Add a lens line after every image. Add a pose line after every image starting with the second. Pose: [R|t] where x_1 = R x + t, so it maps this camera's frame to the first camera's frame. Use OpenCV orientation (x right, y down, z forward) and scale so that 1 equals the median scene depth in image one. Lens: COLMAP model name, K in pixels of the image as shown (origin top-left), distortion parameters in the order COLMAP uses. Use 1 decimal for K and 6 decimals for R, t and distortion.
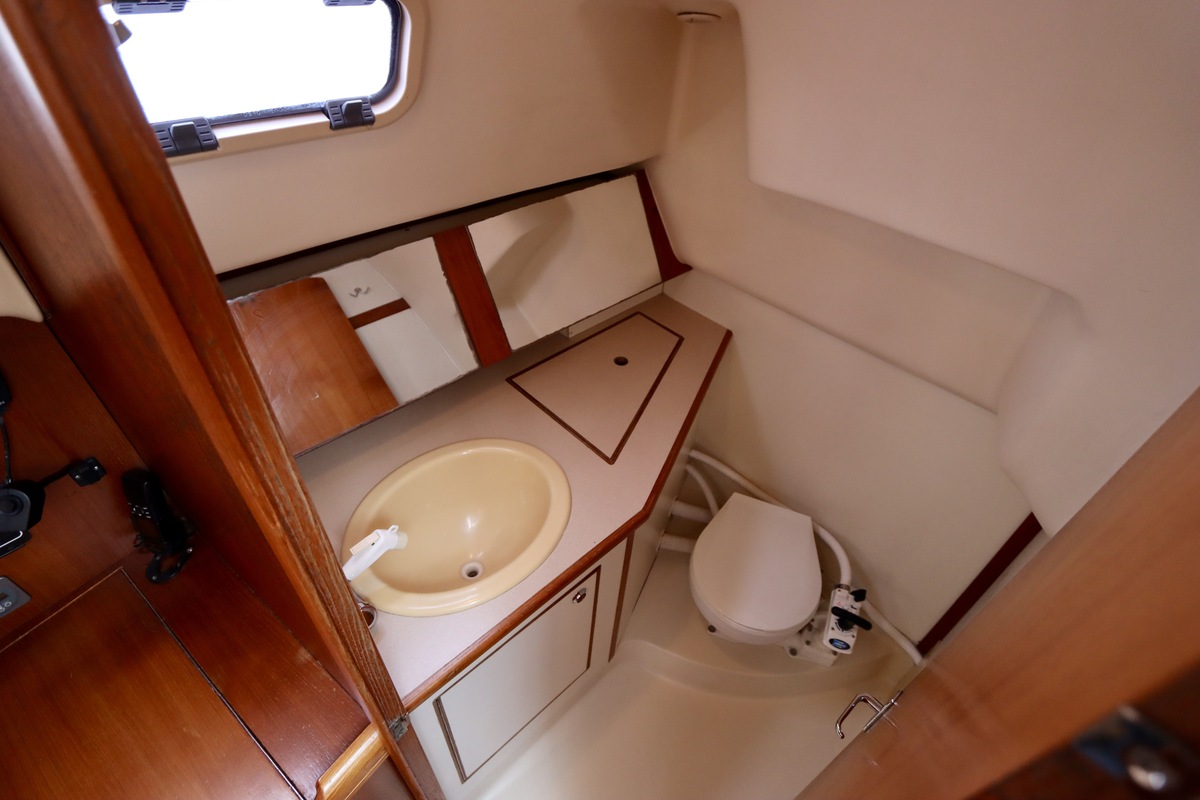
lens RADIAL K [[587.4, 0, 593.5], [0, 587.4, 388.8], [0, 0, 1]] dist [-0.002368, 0.000141]
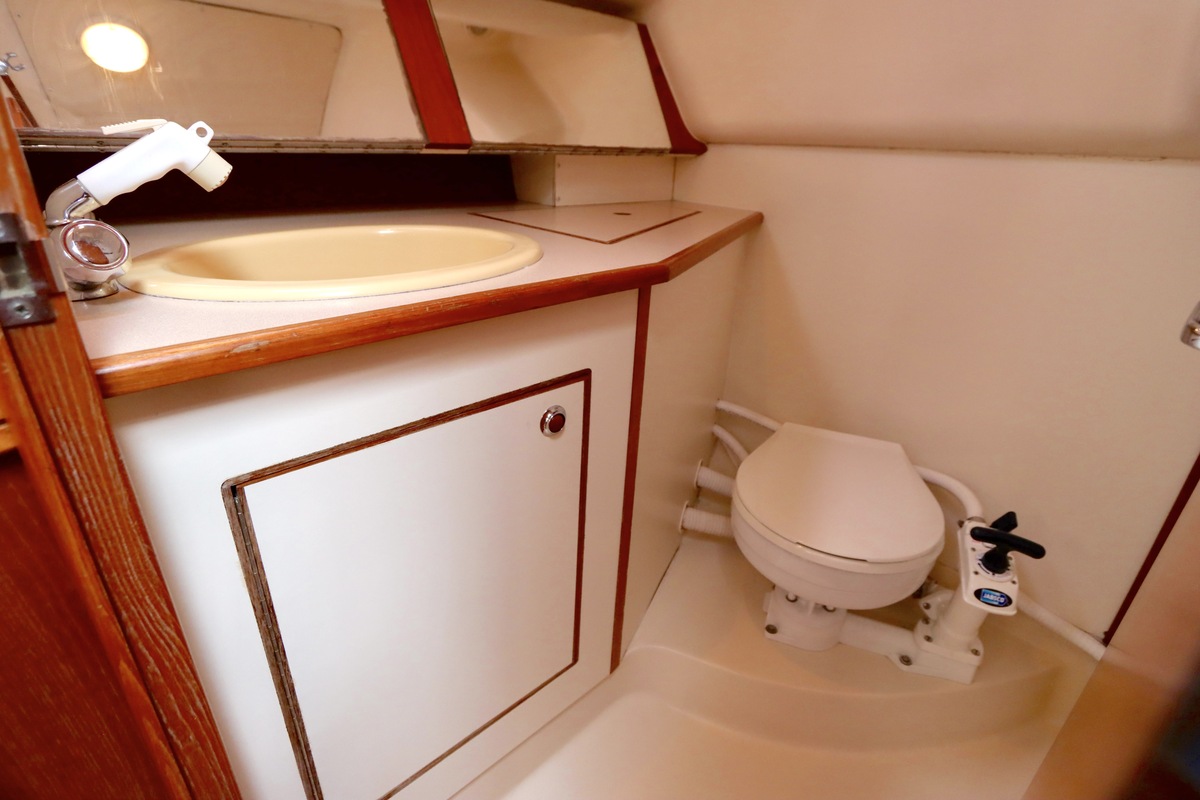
lens RADIAL K [[570.6, 0, 598.3], [0, 570.6, 396.5], [0, 0, 1]] dist [-0.019888, 0.002978]
pose [[0.999987, -0.003171, -0.004060, 0.018081], [0.001751, 0.950423, -0.310954, 0.409709], [0.004845, 0.310943, 0.950416, 0.377653]]
